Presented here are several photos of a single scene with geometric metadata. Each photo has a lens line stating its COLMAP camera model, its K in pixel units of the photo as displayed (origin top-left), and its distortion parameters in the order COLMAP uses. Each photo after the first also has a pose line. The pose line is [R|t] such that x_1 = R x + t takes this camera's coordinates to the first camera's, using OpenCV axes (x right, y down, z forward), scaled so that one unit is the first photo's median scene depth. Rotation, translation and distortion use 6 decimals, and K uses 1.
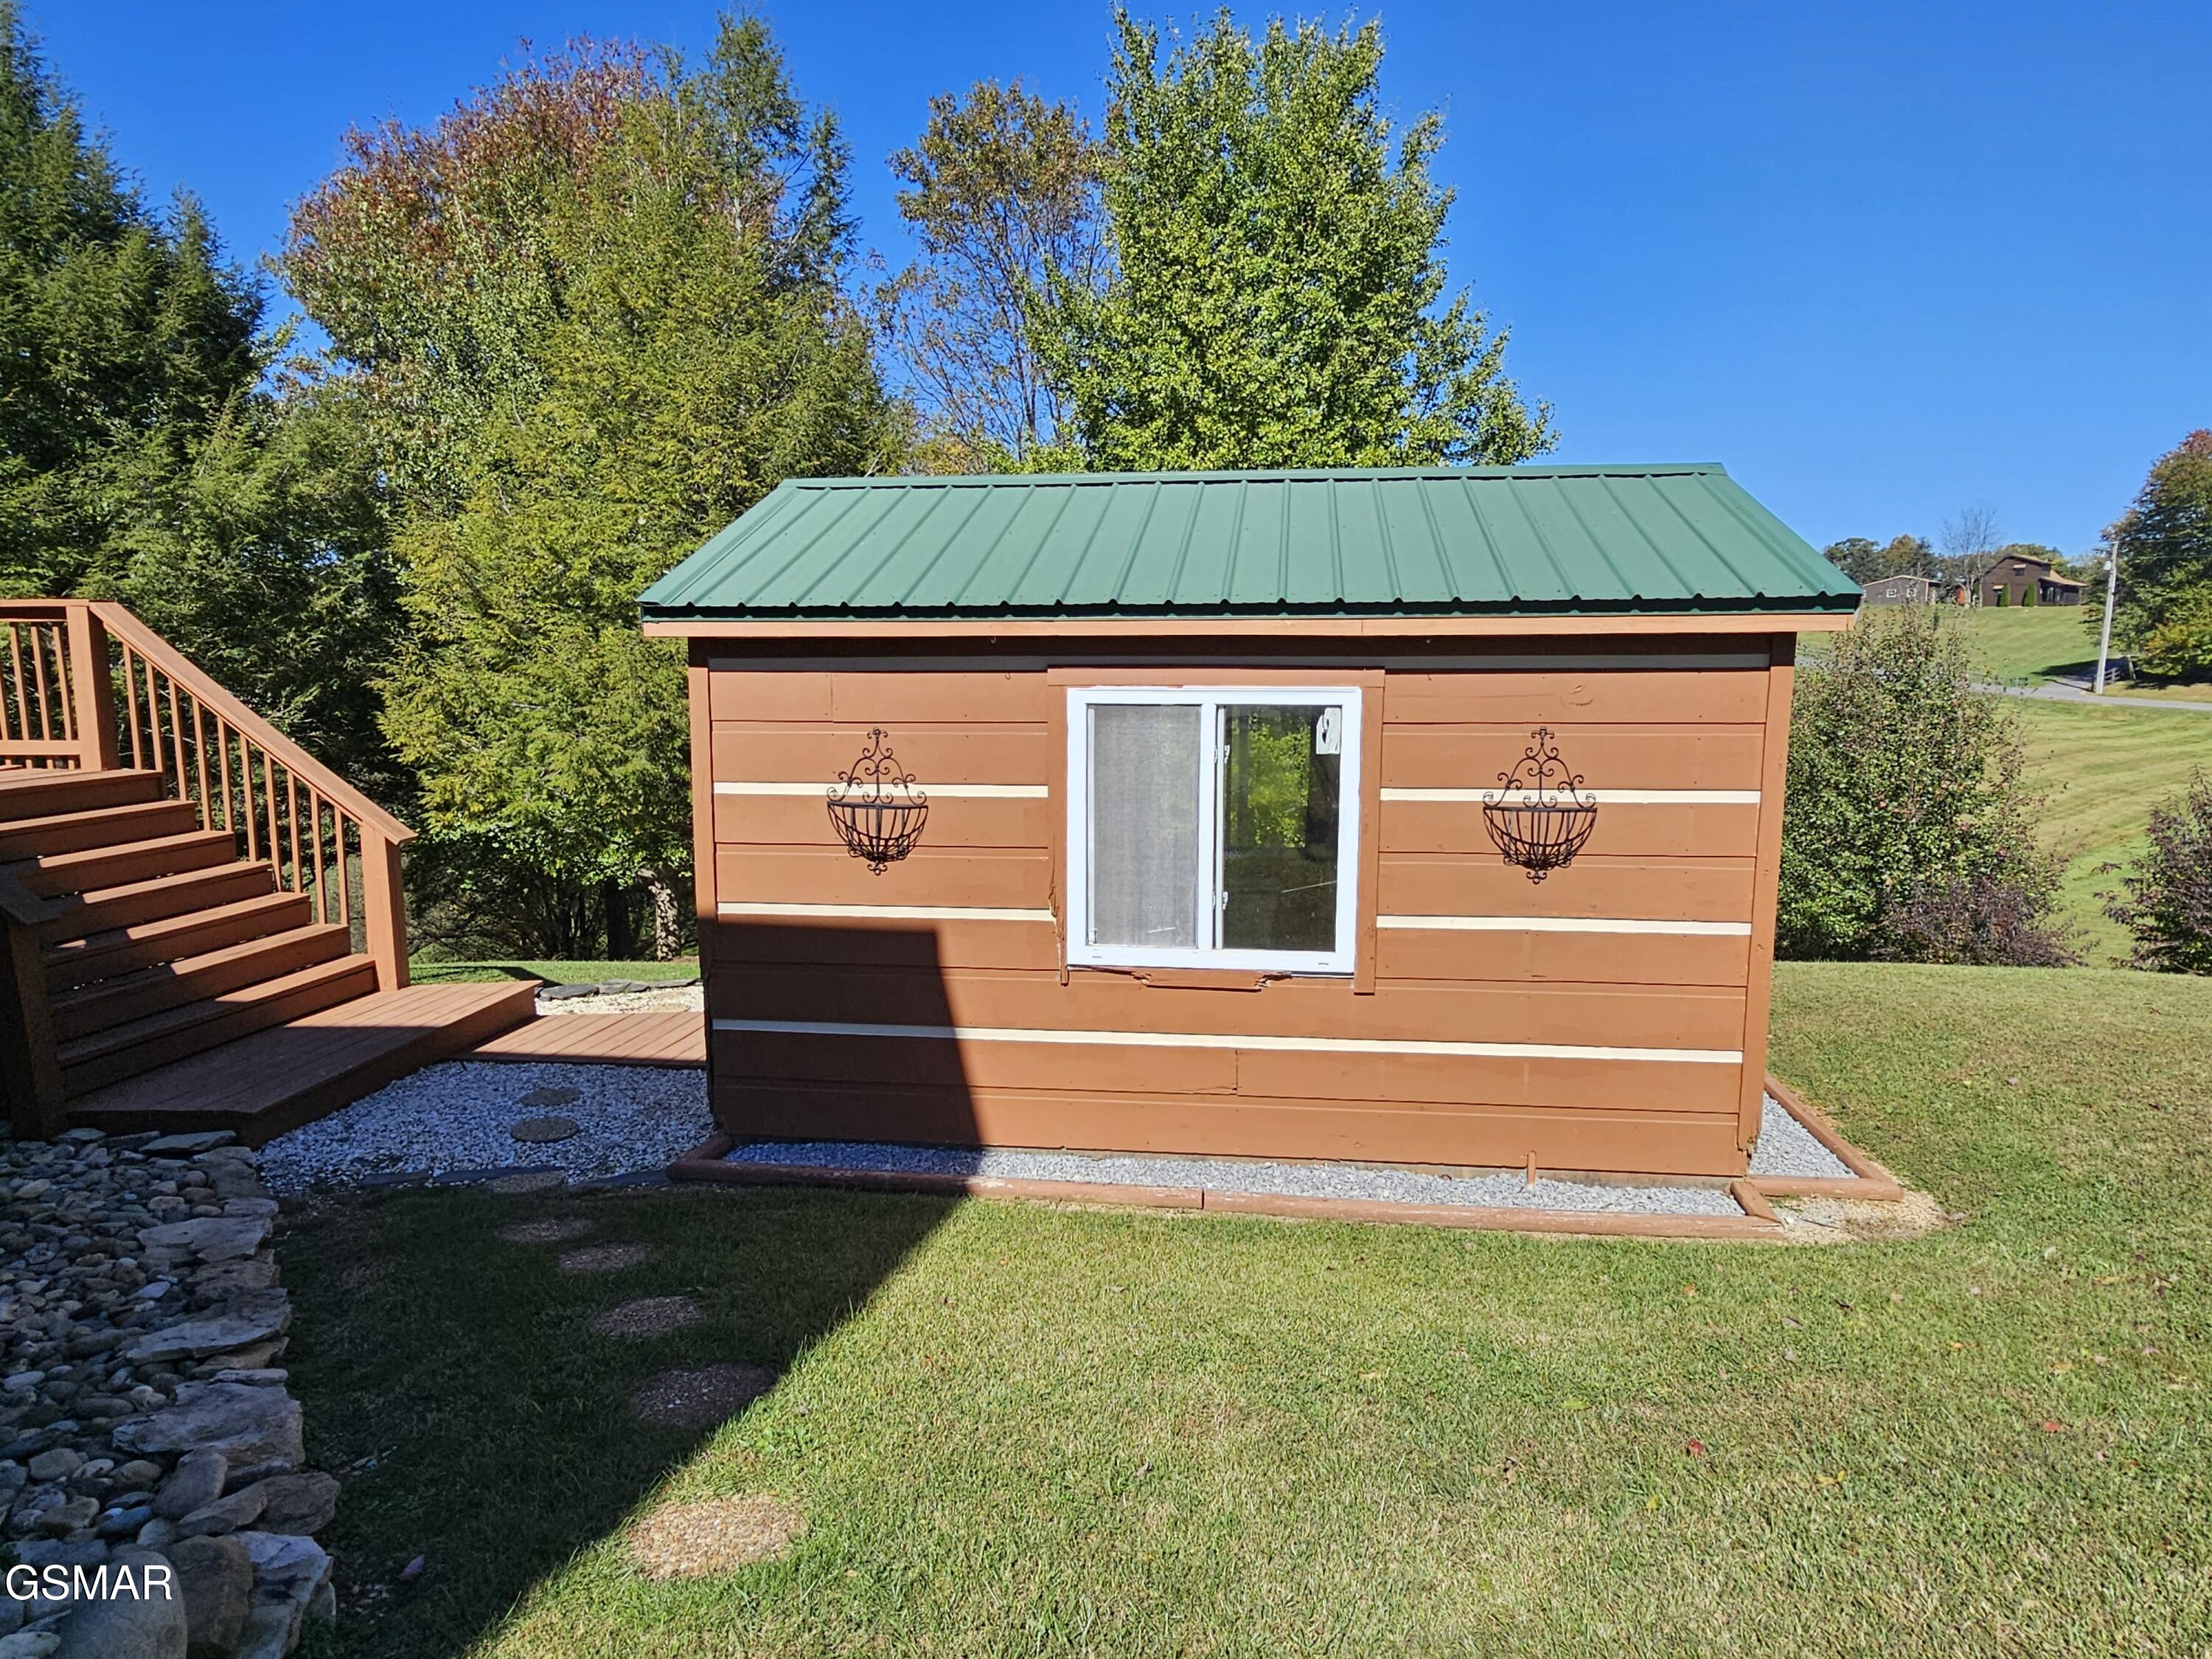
lens RADIAL K [[1347.6, 0, 1104.5], [0, 1347.6, 831.2], [0, 0, 1]] dist [-0.003154, 0.002260]
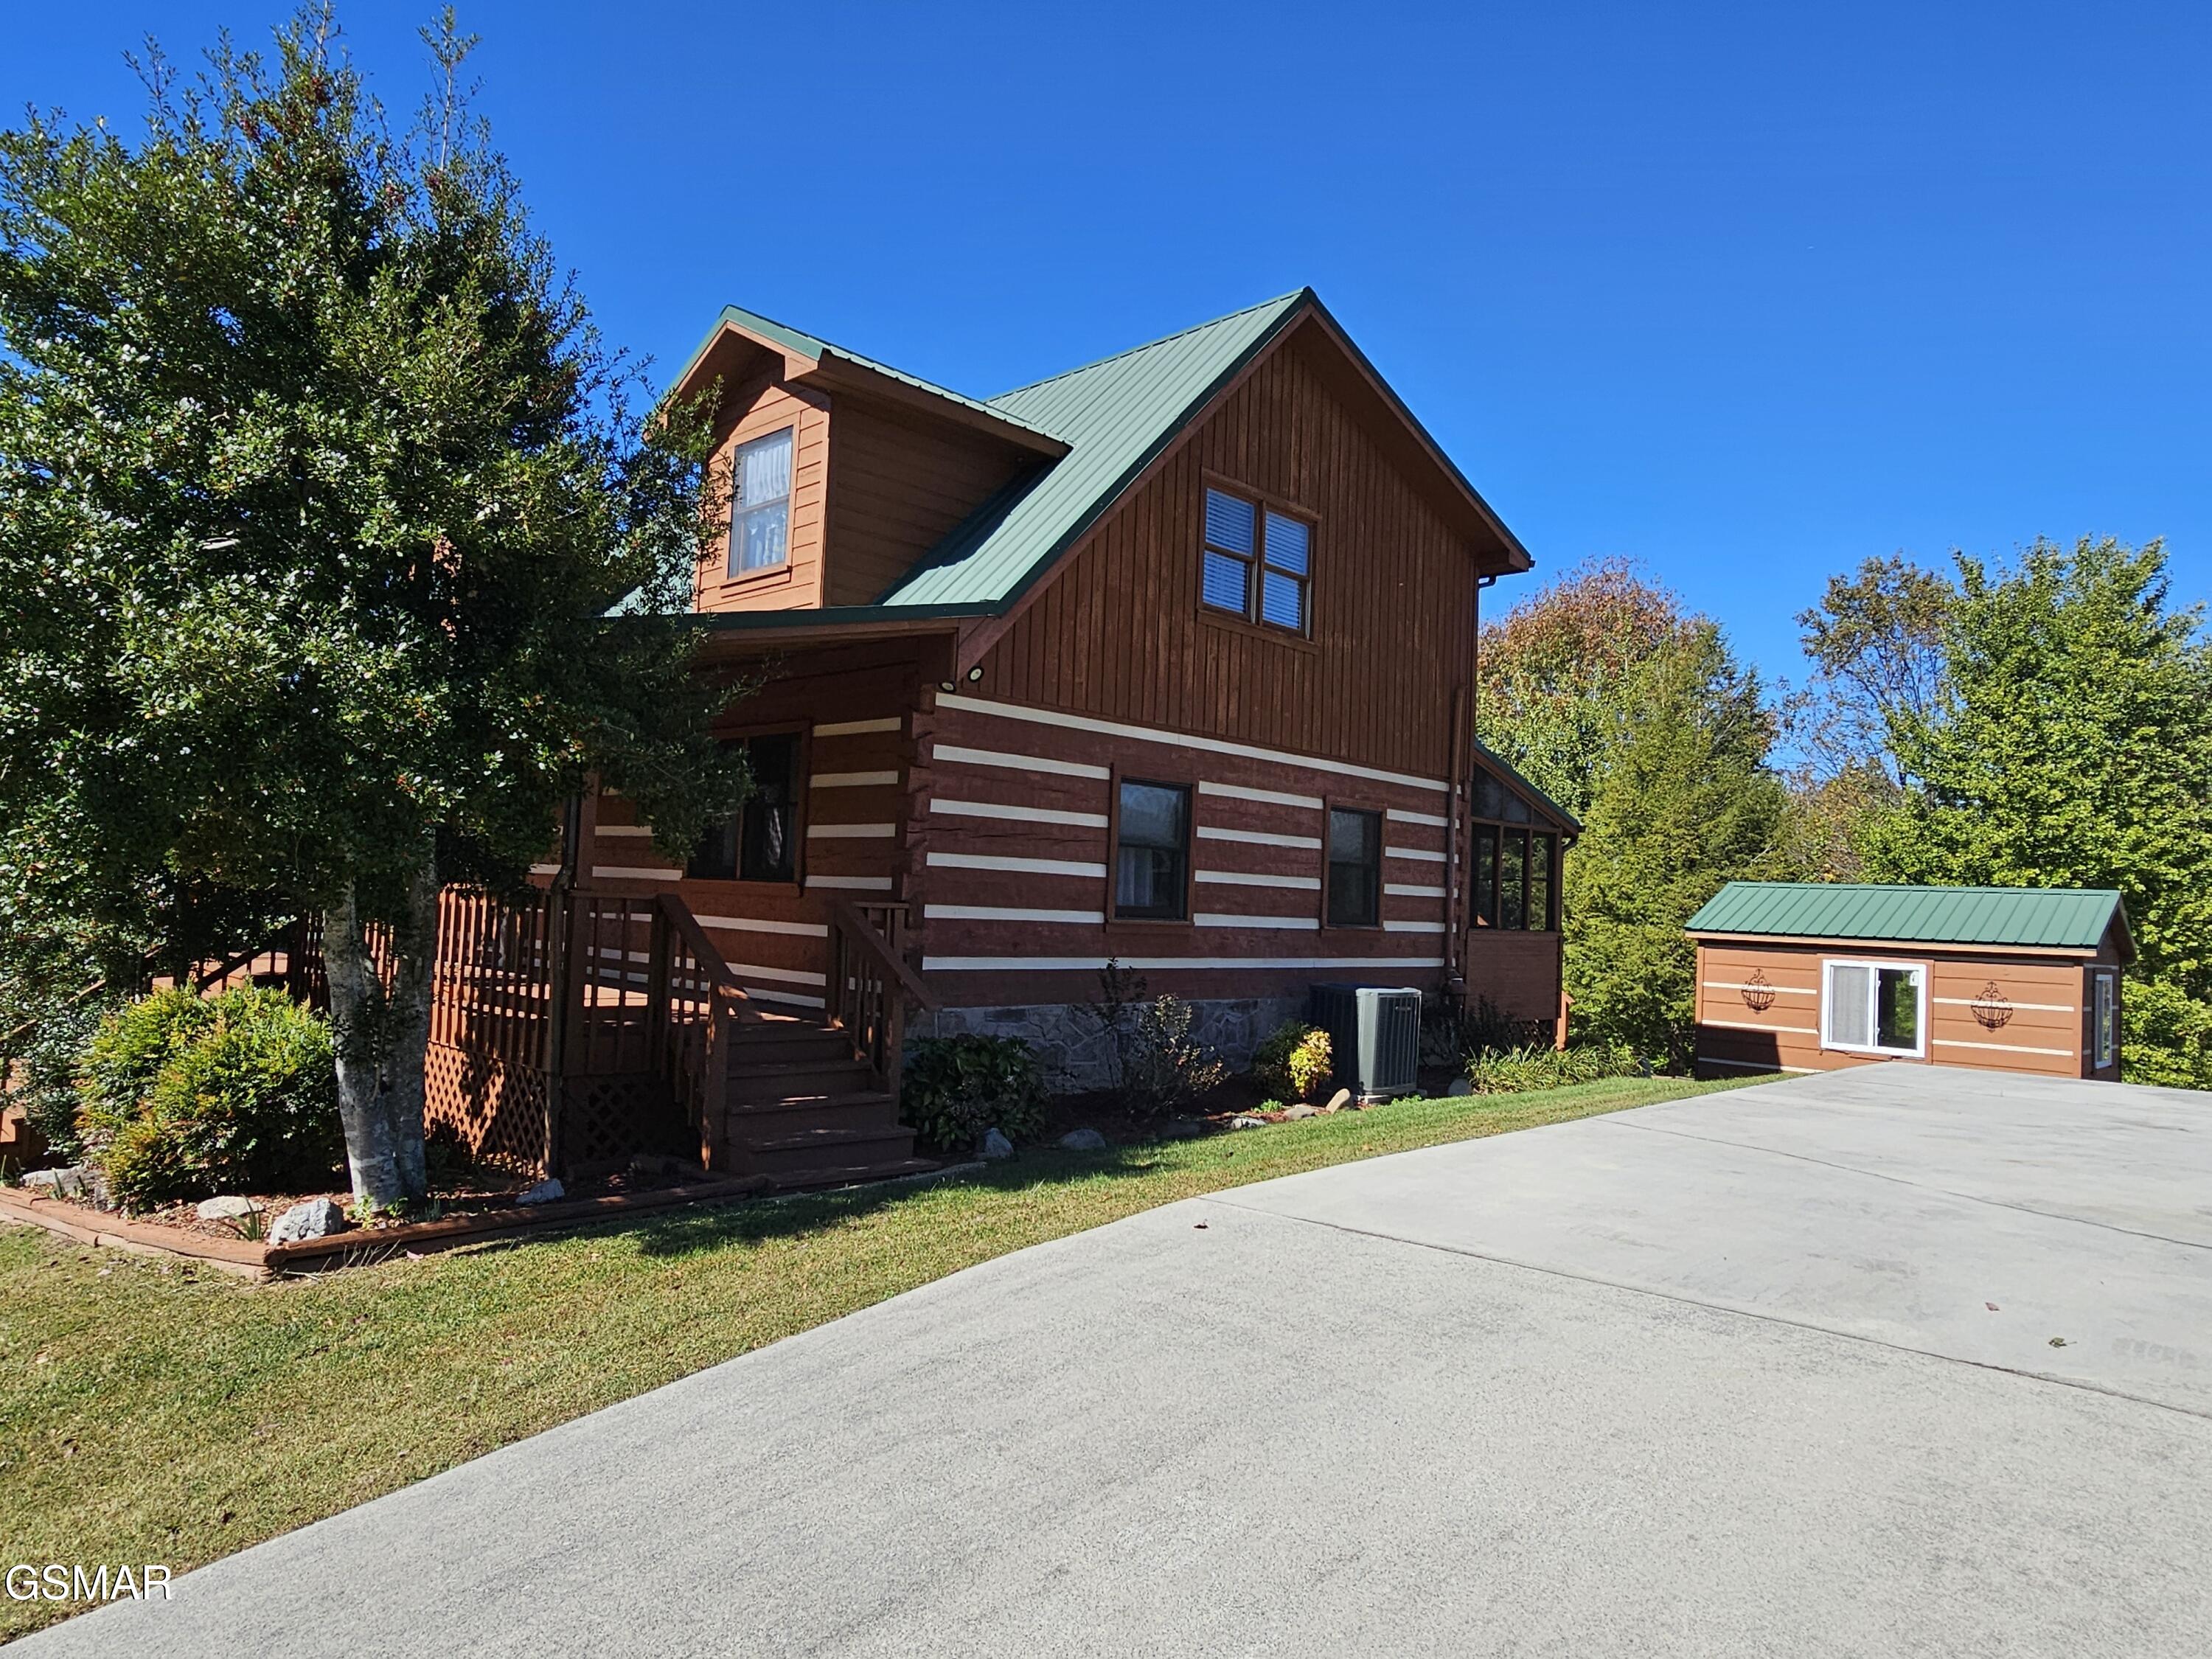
lens RADIAL K [[1347.6, 0, 1105.2], [0, 1347.6, 832.5], [0, 0, 1]] dist [-0.003154, 0.002260]
pose [[0.806177, 0.006972, -0.591633, 0.476994], [-0.126638, 0.978792, -0.161026, 0.322632], [0.577963, 0.204739, 0.789962, -2.527356]]
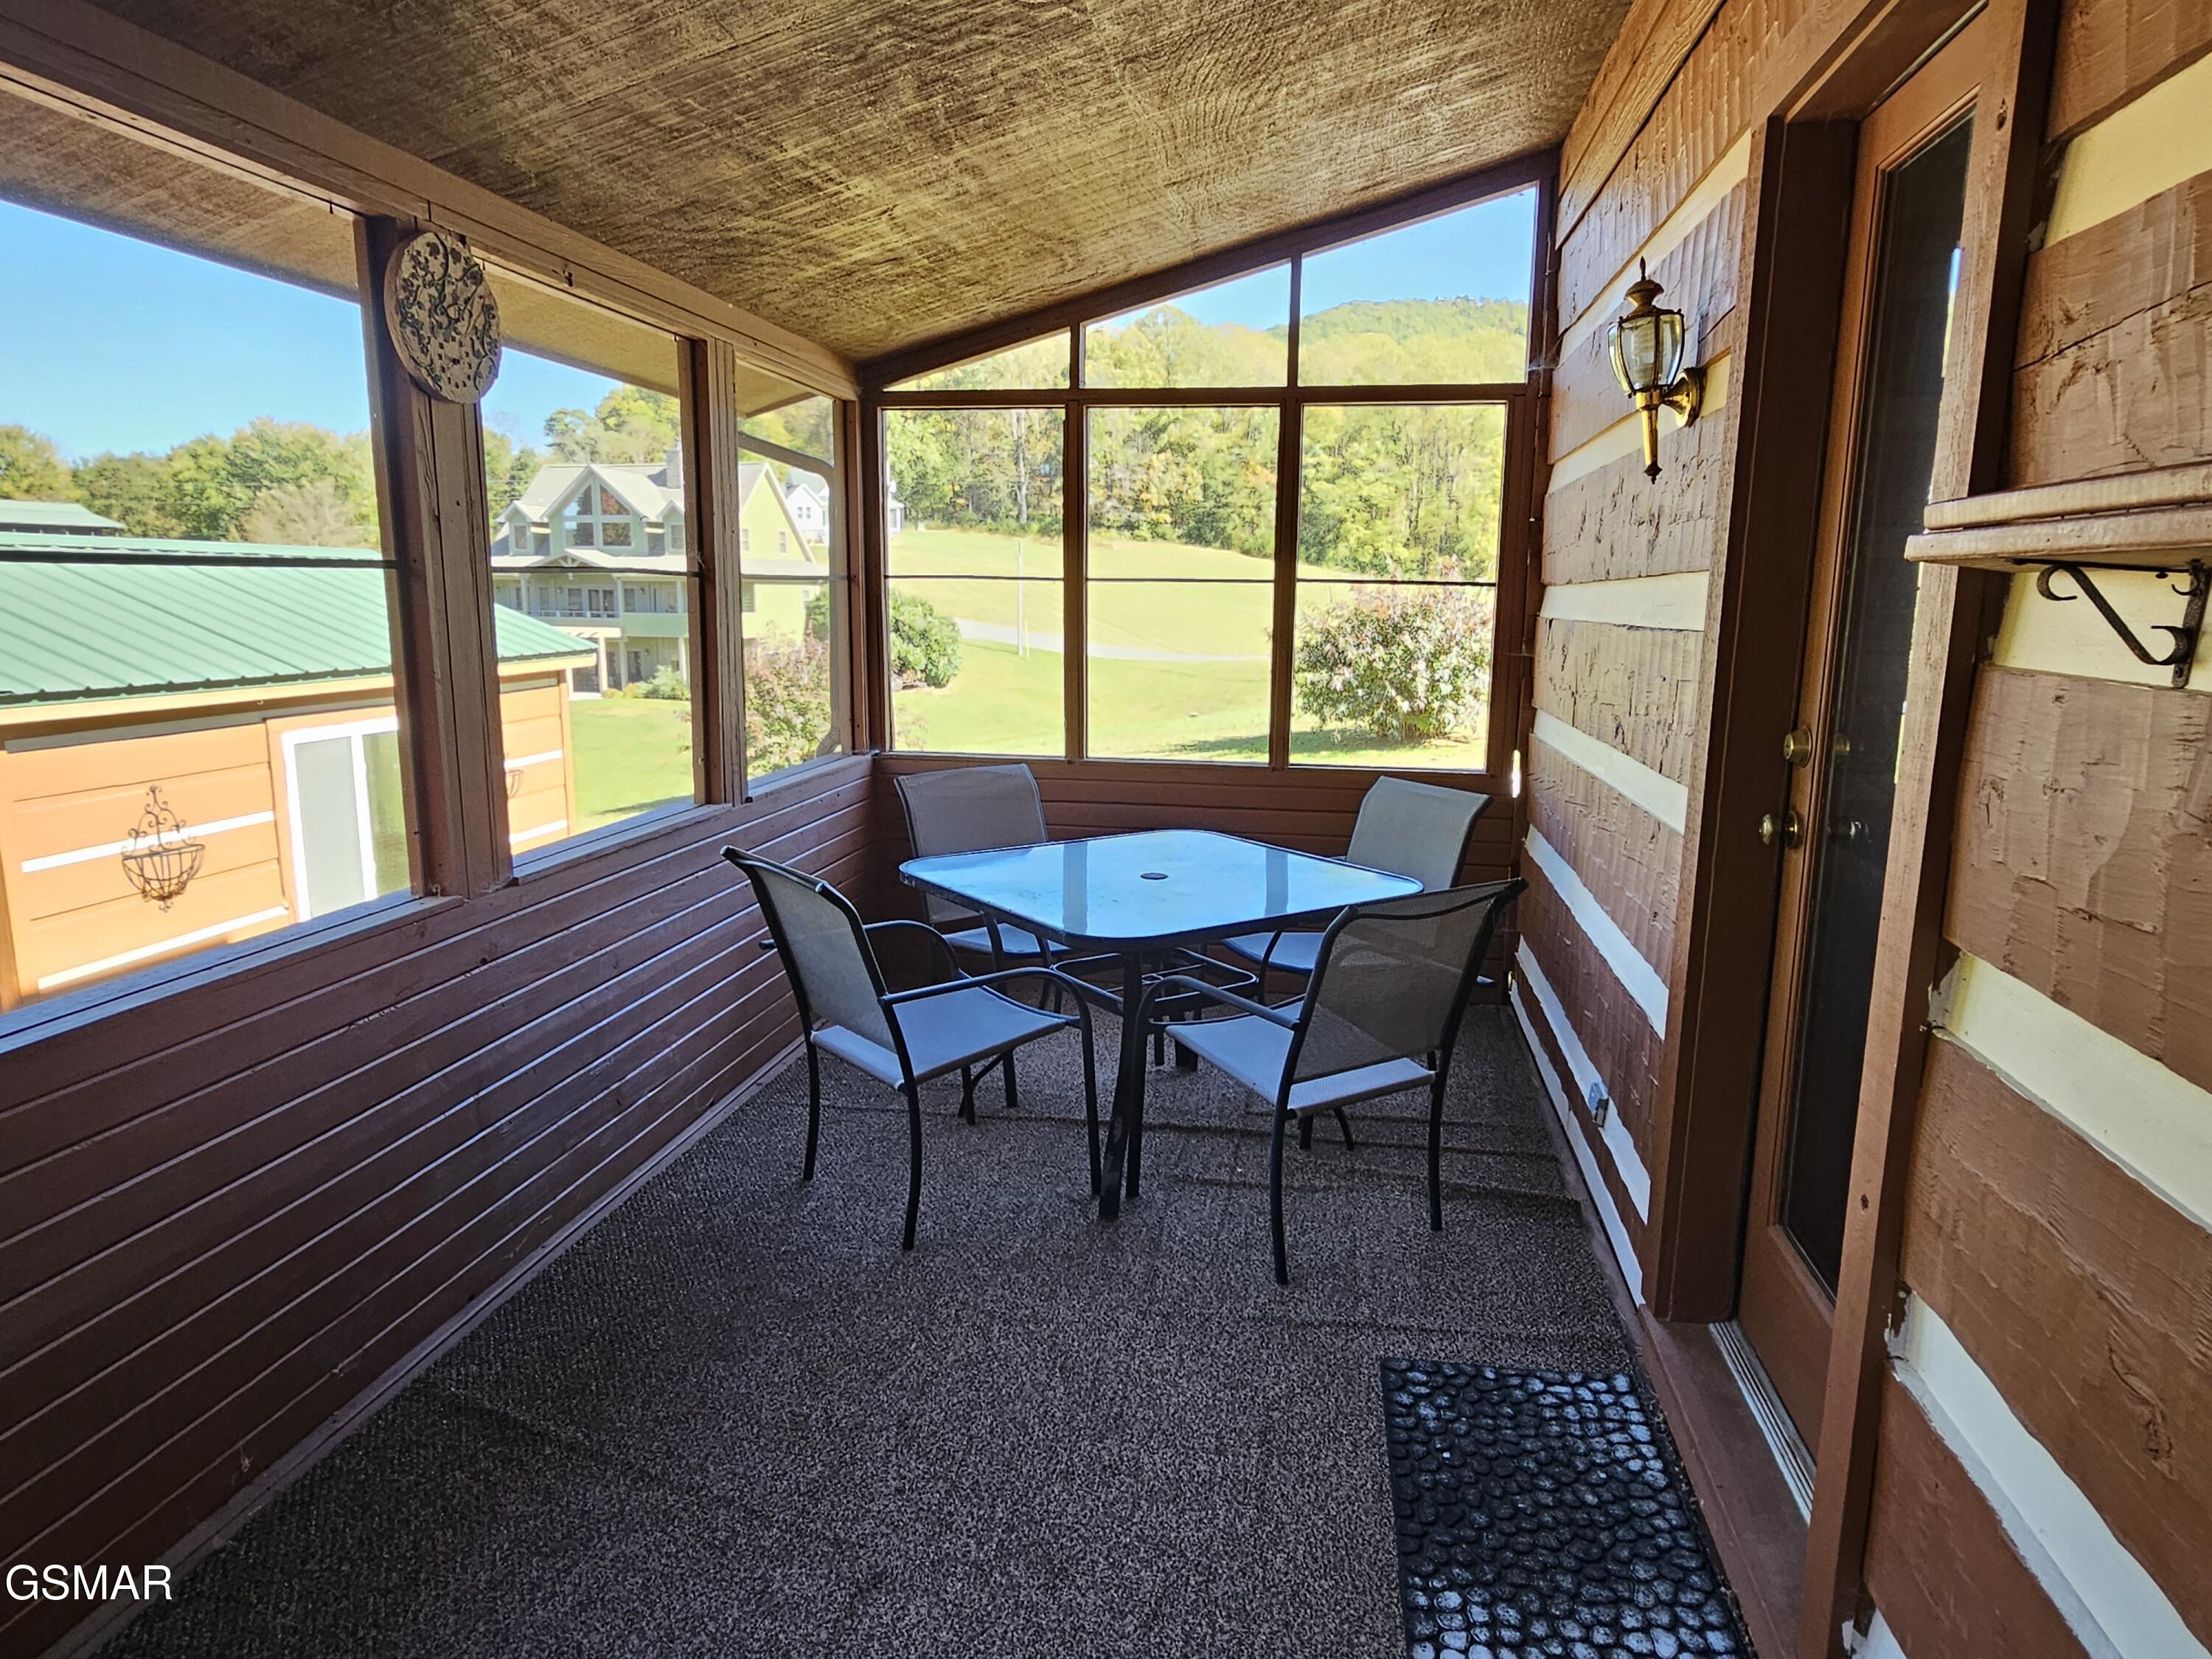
lens RADIAL K [[1347.6, 0, 1100.2], [0, 1347.6, 833.8], [0, 0, 1]] dist [-0.003154, 0.002260]
pose [[0.050382, -0.160482, 0.985752, -1.276548], [0.238937, 0.960280, 0.144123, -0.007679], [-0.969727, 0.228272, 0.086726, 0.098082]]
